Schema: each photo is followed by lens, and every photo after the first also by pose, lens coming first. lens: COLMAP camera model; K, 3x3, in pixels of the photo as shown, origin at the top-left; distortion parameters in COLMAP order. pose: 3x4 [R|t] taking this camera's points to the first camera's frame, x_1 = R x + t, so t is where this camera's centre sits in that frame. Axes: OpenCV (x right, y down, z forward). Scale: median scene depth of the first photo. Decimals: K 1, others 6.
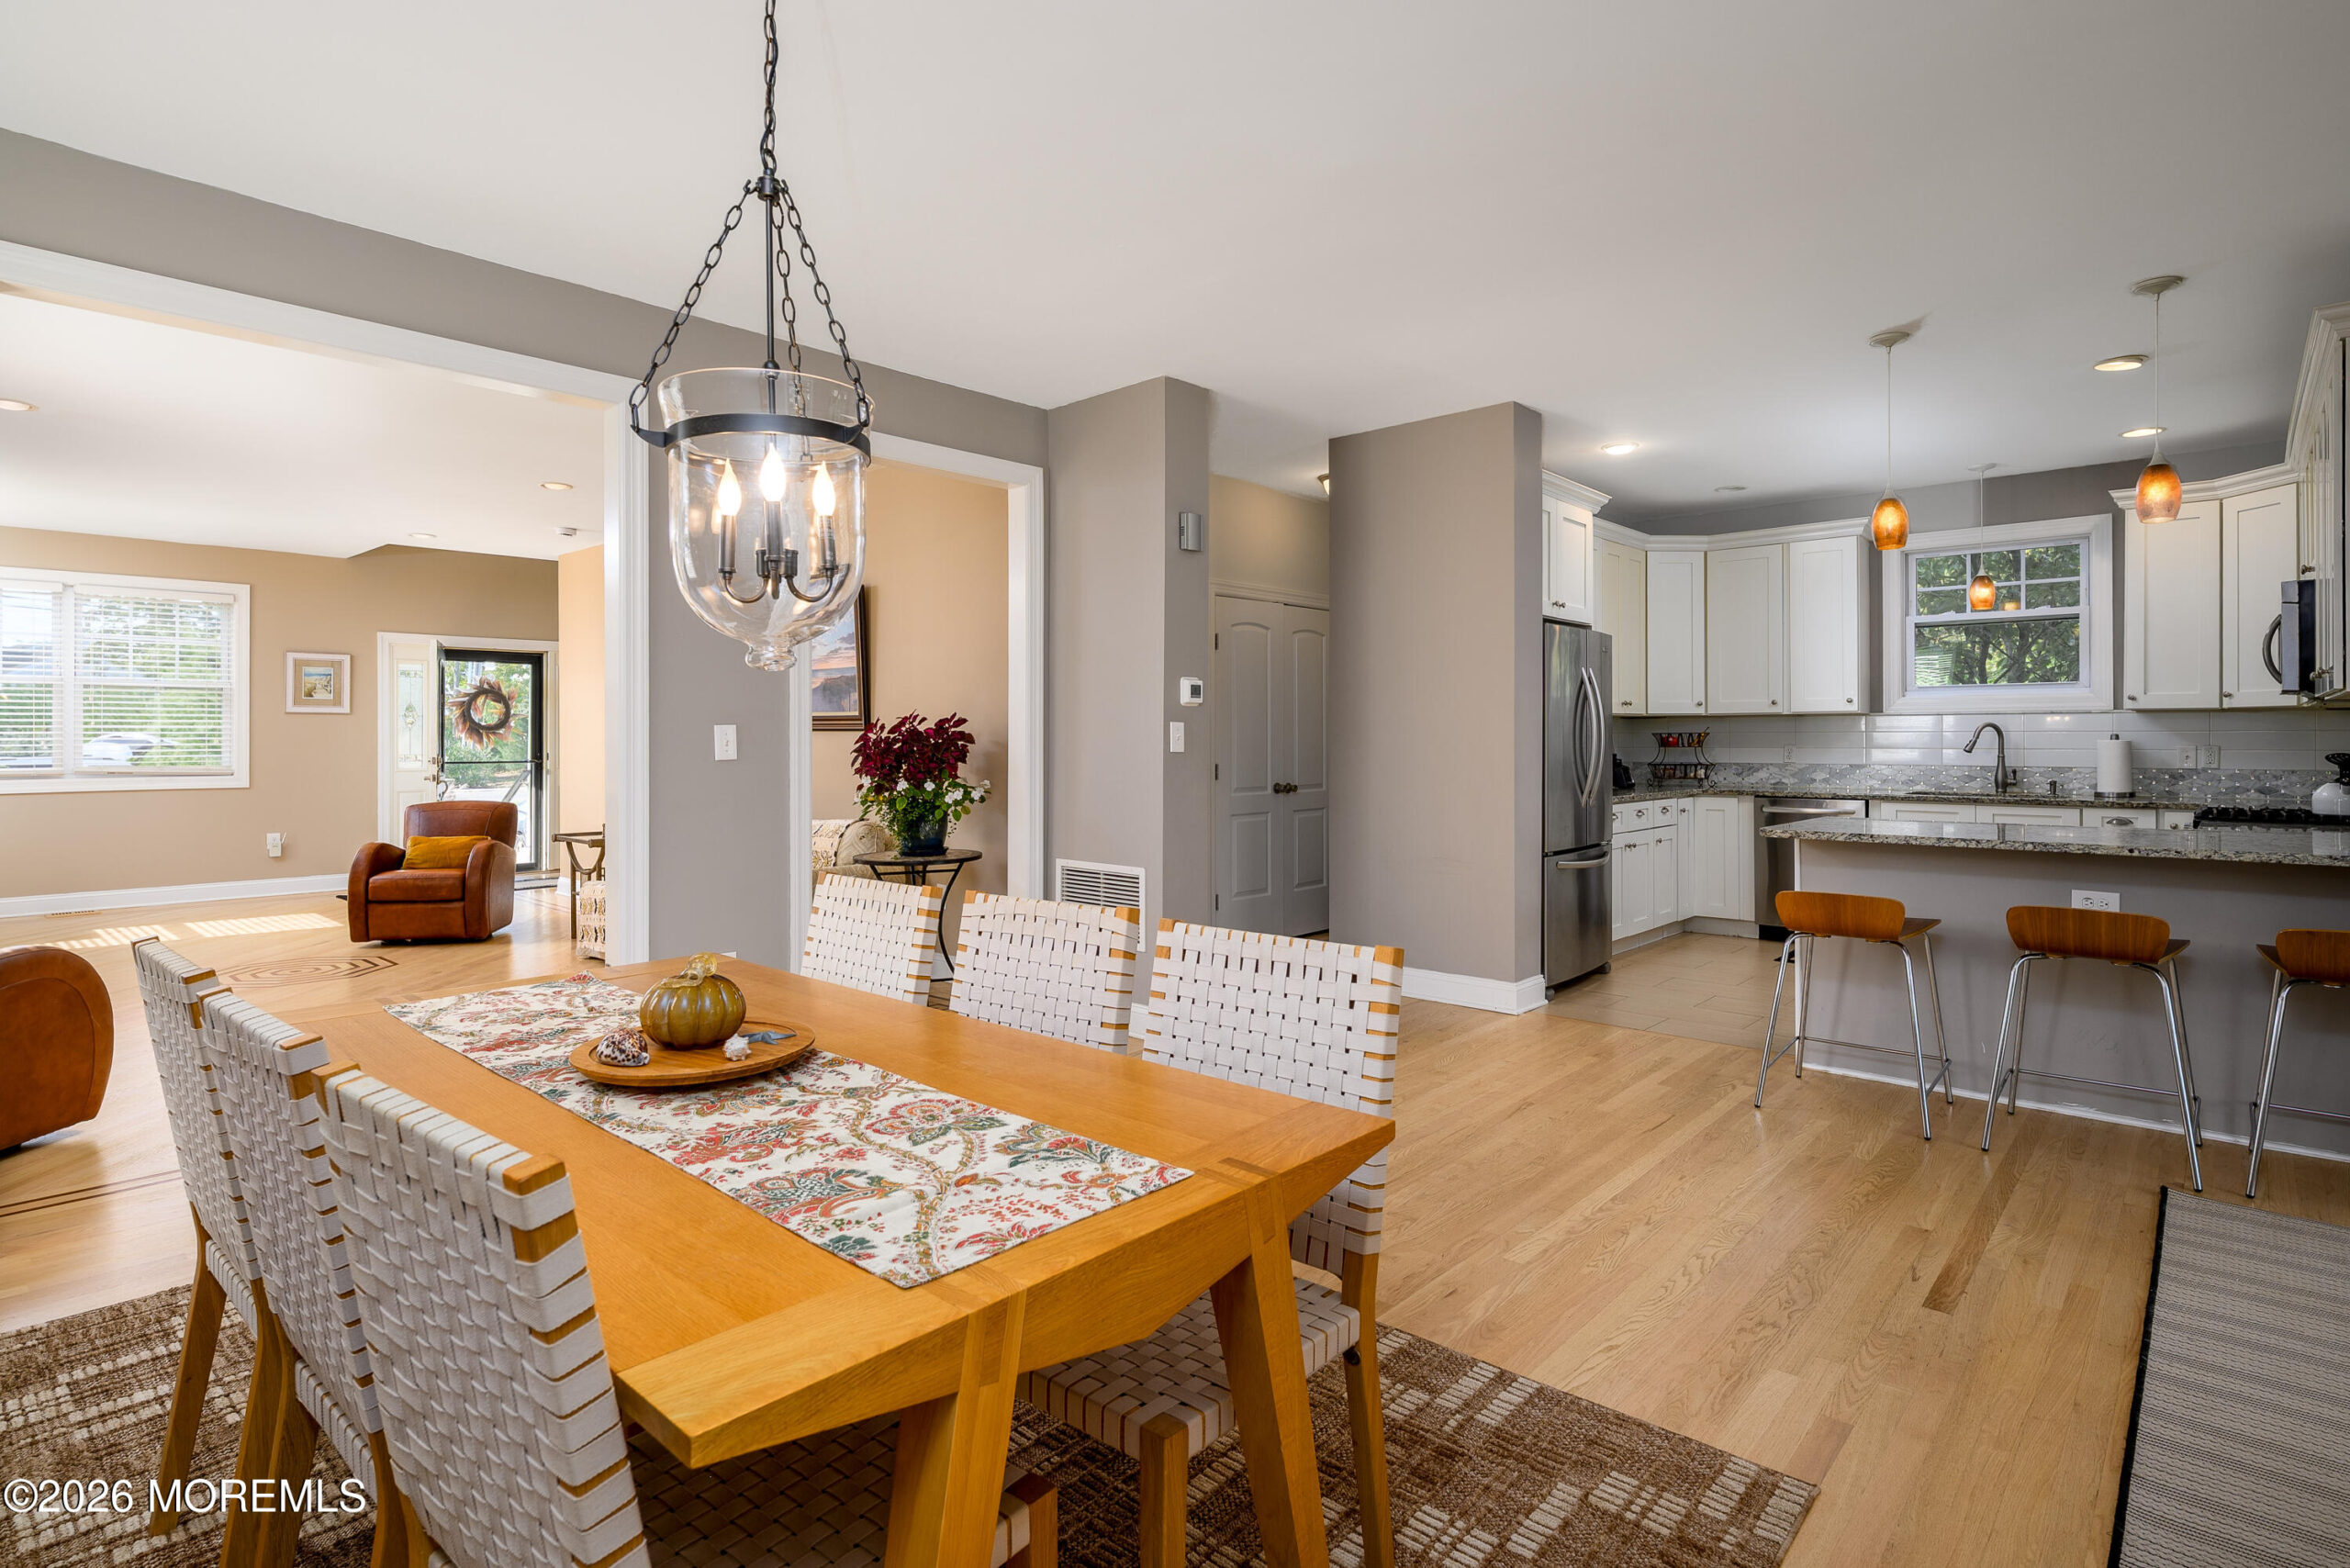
lens RADIAL K [[1178.6, 0, 1222.2], [0, 1178.6, 749.4], [0, 0, 1]] dist [-0.014691, 0.000185]
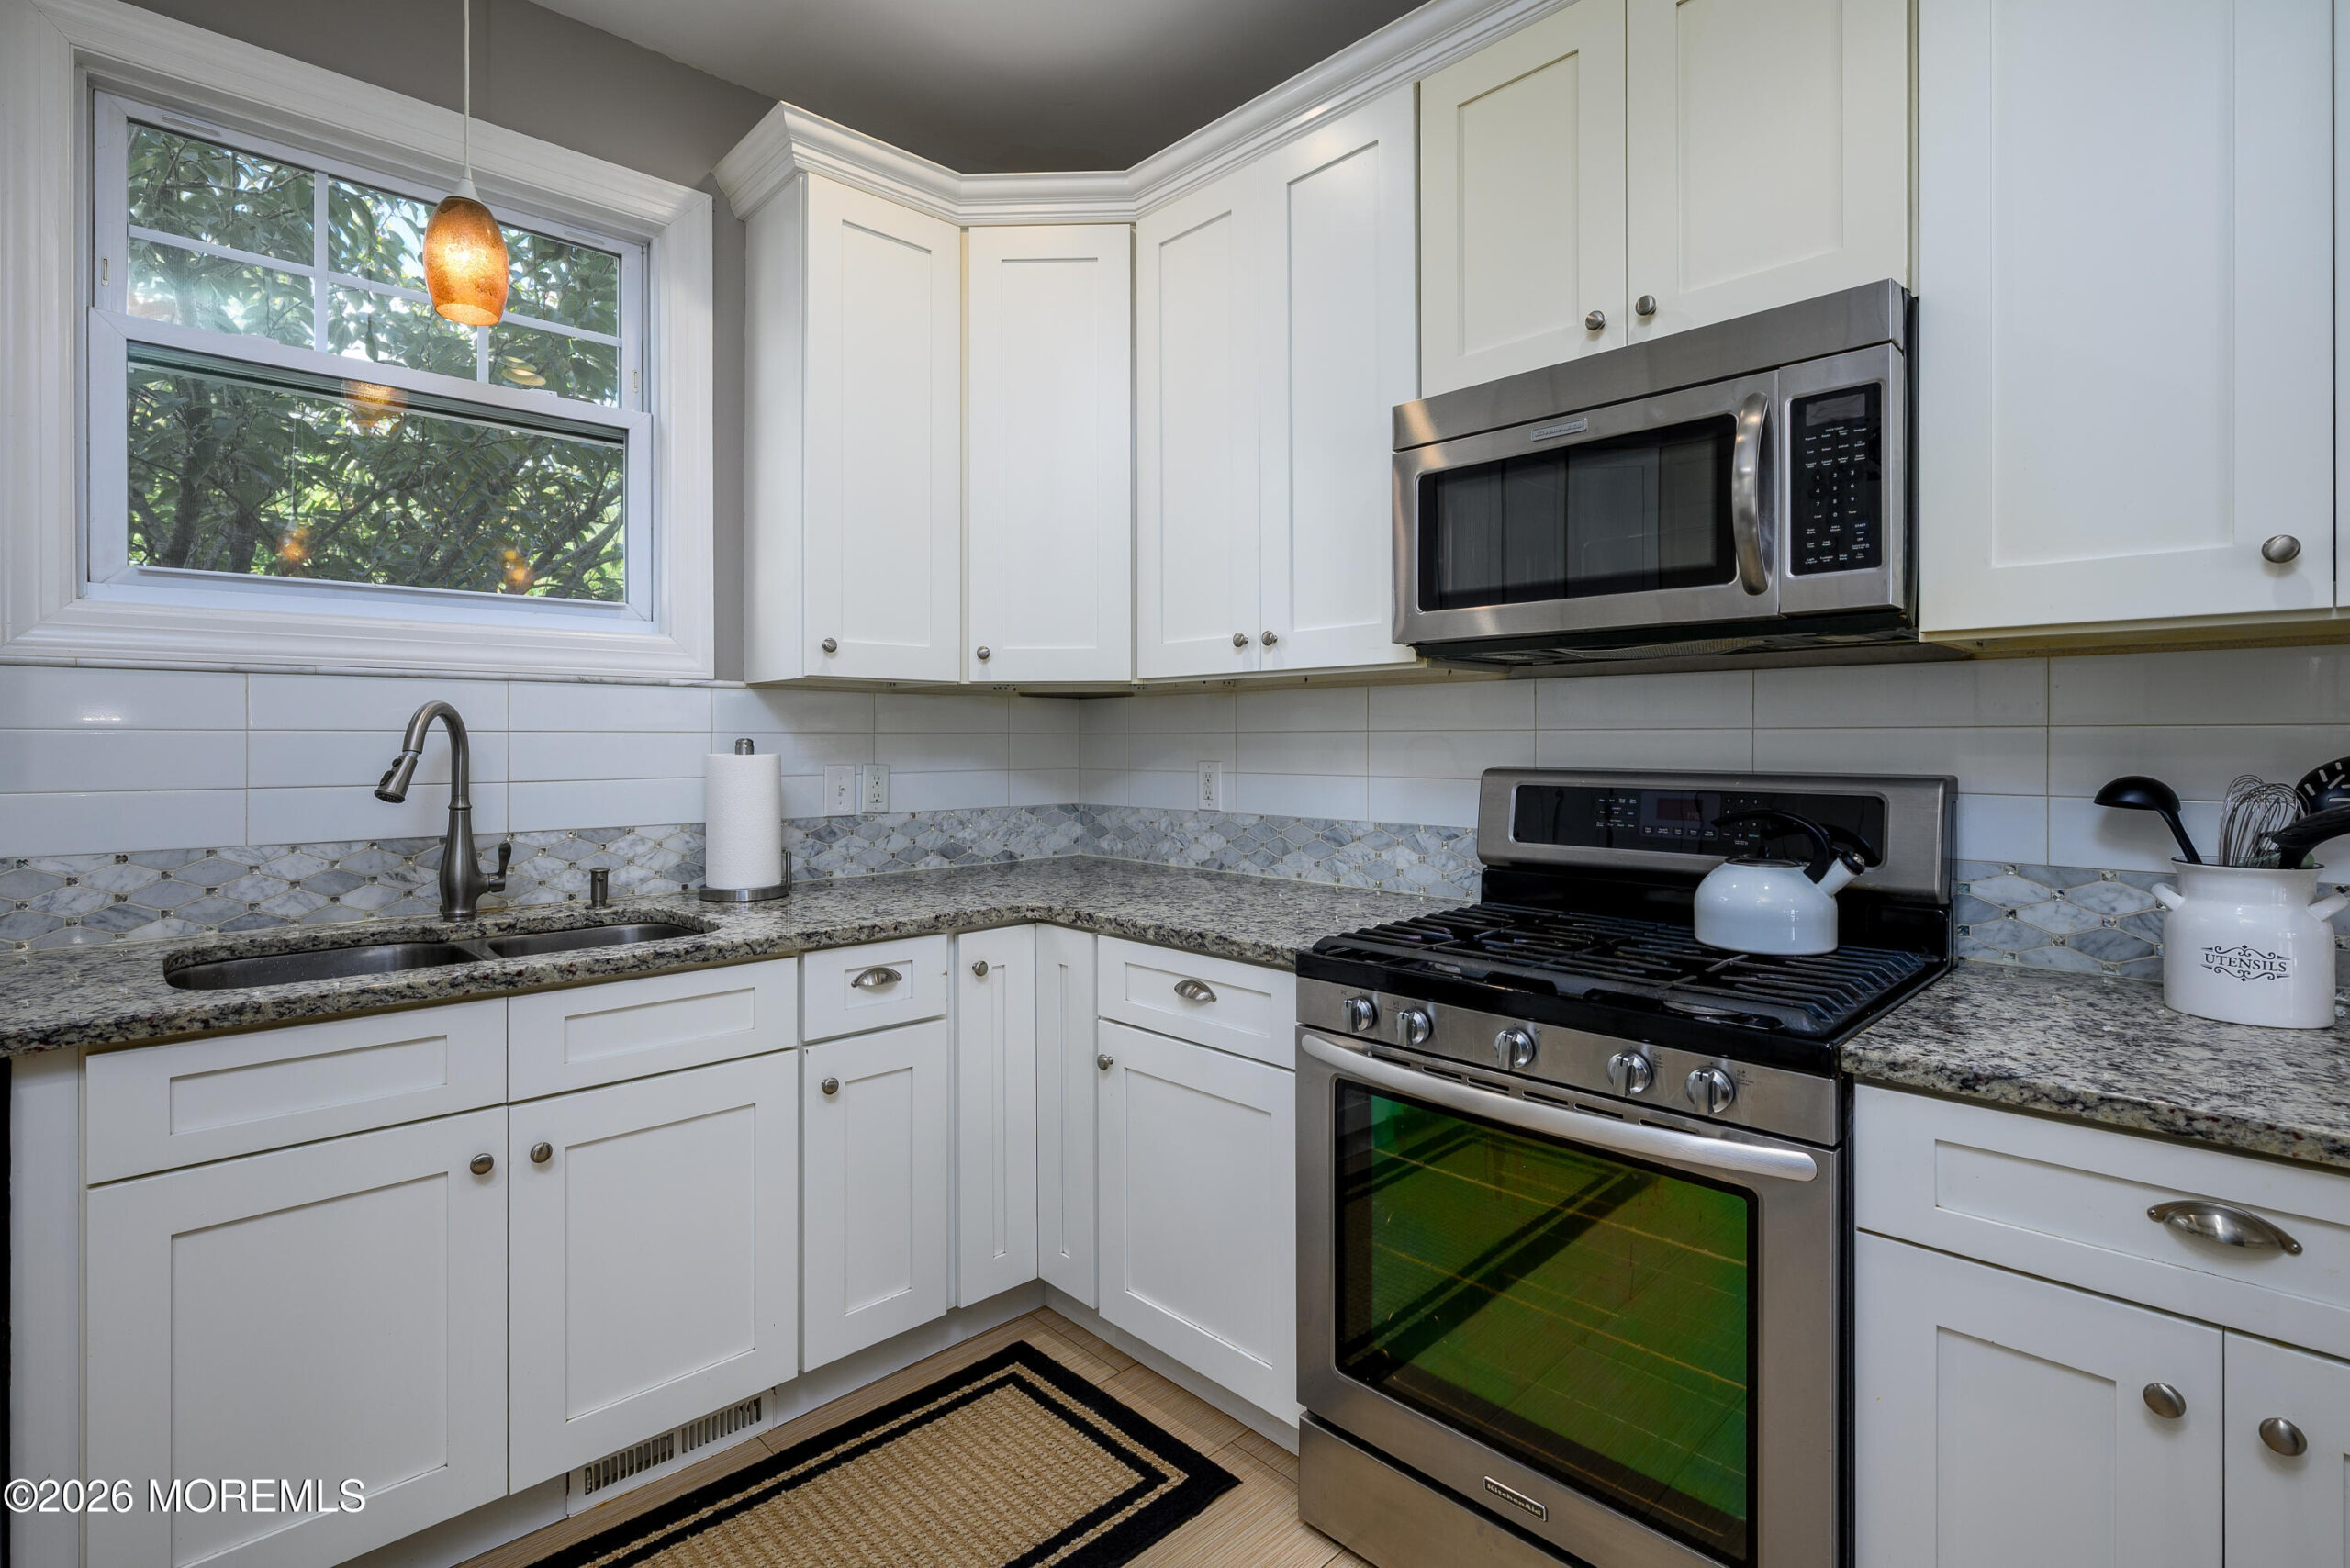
lens RADIAL K [[1120.9, 0, 1176.4], [0, 1120.9, 736.6], [0, 0, 1]] dist [0.000563, 0.000185]
pose [[0.097246, 0.002919, 0.995256, 0.384838], [0.010851, 0.999933, -0.003993, -0.010973], [-0.995201, 0.011188, 0.097208, 0.788590]]
